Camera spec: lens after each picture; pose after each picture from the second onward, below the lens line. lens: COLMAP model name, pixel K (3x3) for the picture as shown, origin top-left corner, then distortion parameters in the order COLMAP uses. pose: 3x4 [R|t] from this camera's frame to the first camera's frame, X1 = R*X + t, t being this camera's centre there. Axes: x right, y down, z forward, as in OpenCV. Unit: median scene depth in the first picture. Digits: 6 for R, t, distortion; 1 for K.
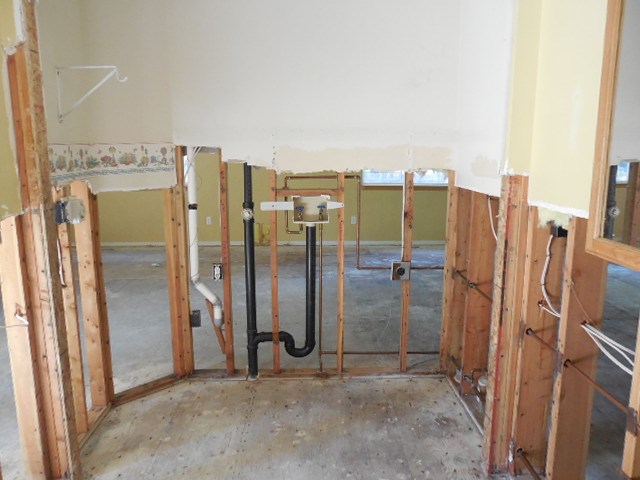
lens RADIAL K [[497.3, 0, 322.8], [0, 497.3, 242.3], [0, 0, 1]] dist [-0.036846, 0.010869]
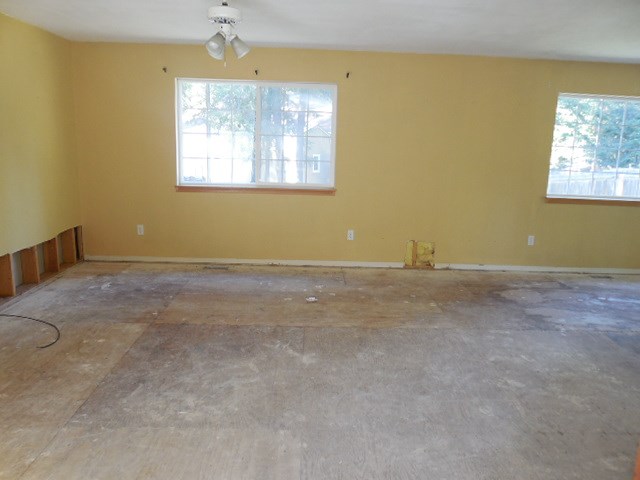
lens RADIAL K [[497.3, 0, 322.8], [0, 497.3, 242.3], [0, 0, 1]] dist [-0.036846, 0.010869]
pose [[0.999249, 0.031936, 0.021952, -0.463870], [-0.032529, 0.999101, 0.027198, -0.084507], [-0.021064, -0.027892, 0.999389, 0.339623]]
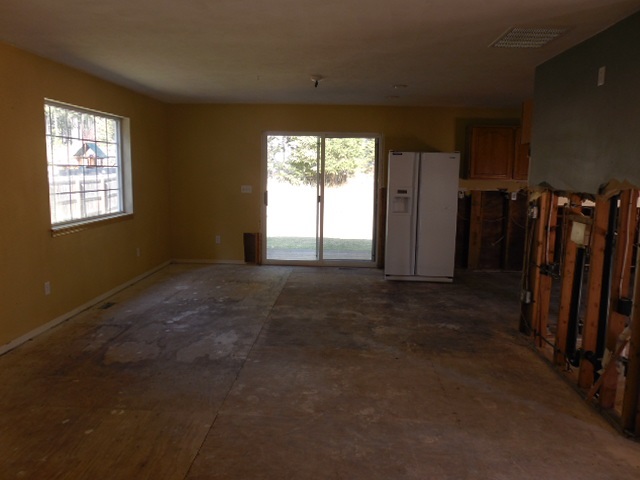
lens RADIAL K [[497.3, 0, 322.8], [0, 497.3, 242.3], [0, 0, 1]] dist [-0.036846, 0.010869]
pose [[0.066437, -0.143506, 0.987417, -0.811055], [0.157580, 0.978693, 0.131636, -0.203140], [-0.985269, 0.146852, 0.087635, 0.966442]]
